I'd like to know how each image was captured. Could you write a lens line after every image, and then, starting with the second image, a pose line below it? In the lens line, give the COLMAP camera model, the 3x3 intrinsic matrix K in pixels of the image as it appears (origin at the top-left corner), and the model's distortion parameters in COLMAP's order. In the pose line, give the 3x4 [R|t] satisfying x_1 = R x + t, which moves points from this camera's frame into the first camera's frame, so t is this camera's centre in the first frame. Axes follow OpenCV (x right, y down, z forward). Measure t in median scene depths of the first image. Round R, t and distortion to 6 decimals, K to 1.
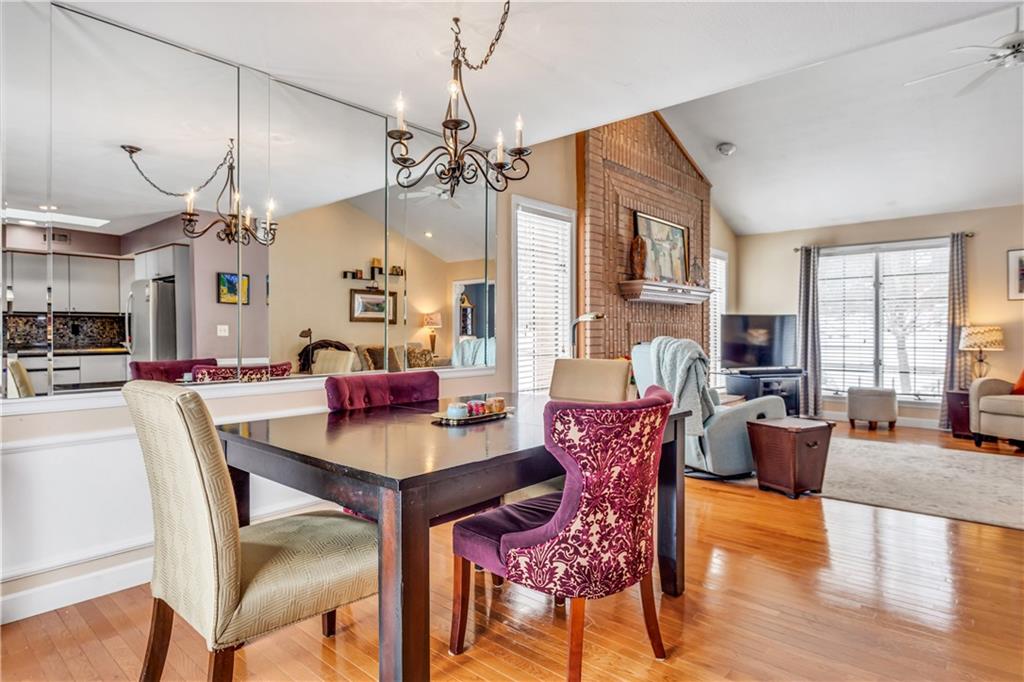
lens RADIAL K [[565.9, 0, 517.4], [0, 565.9, 337.0], [0, 0, 1]] dist [-0.005117, 0.003744]
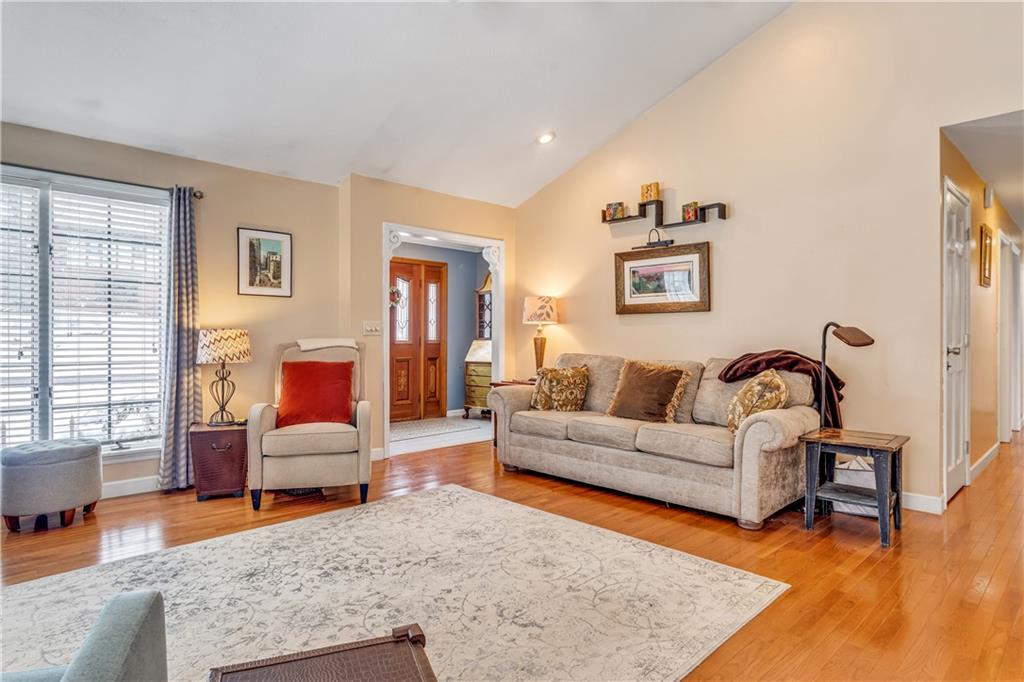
lens RADIAL K [[565.9, 0, 489.9], [0, 565.9, 341.5], [0, 0, 1]] dist [-0.005117, 0.003744]
pose [[0.102801, -0.002704, 0.994698, 0.156444], [0.000567, 0.999996, 0.002660, -0.005314], [-0.994702, 0.000290, 0.102803, 0.569300]]
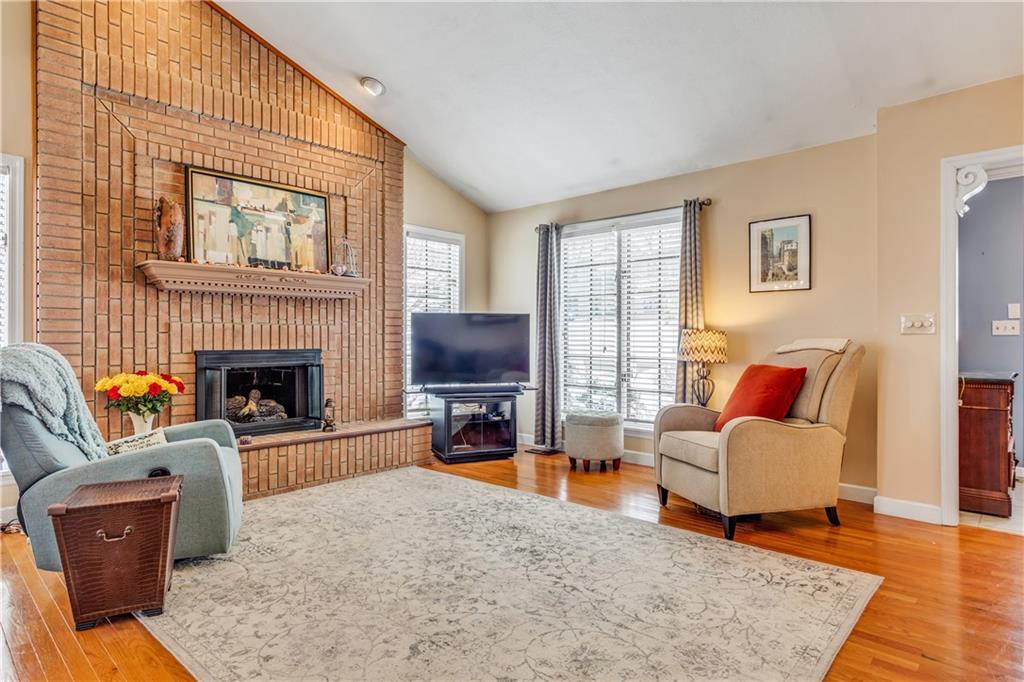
lens RADIAL K [[565.9, 0, 511.1], [0, 565.9, 341.1], [0, 0, 1]] dist [-0.005117, 0.003744]
pose [[0.999698, 0.003854, -0.024290, 0.560764], [-0.003750, 0.999984, 0.004311, -0.006239], [0.024307, -0.004219, 0.999696, 0.268051]]
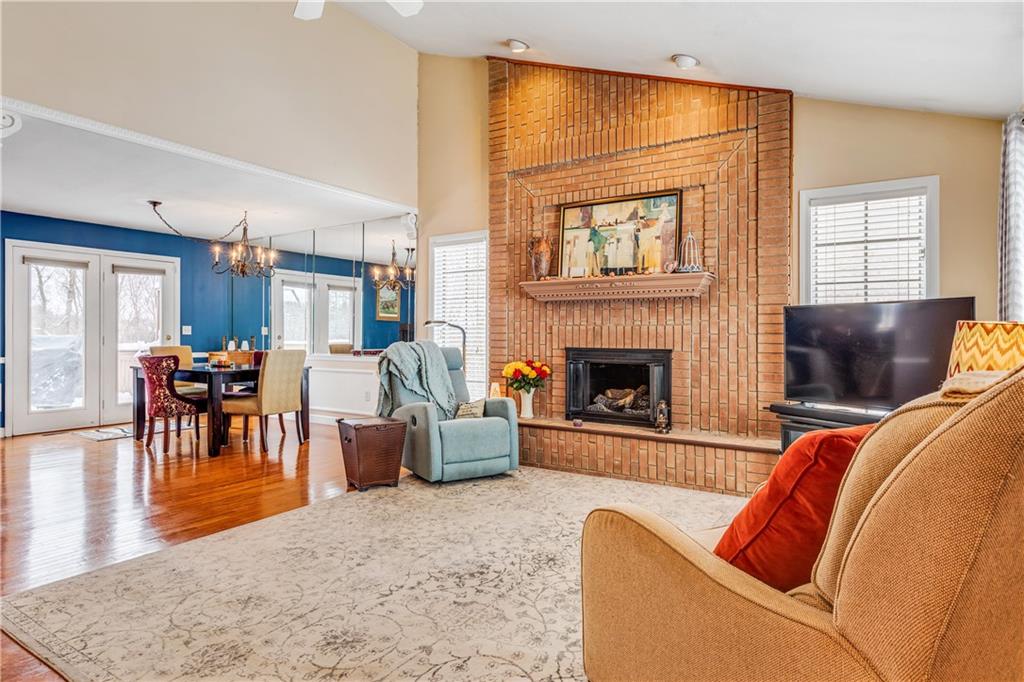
lens RADIAL K [[565.9, 0, 502.9], [0, 565.9, 340.4], [0, 0, 1]] dist [-0.005117, 0.003744]
pose [[0.151559, 0.012018, -0.988375, 0.982942], [-0.007348, 0.999912, 0.011031, -0.009743], [0.988421, 0.005590, 0.151634, 0.680084]]
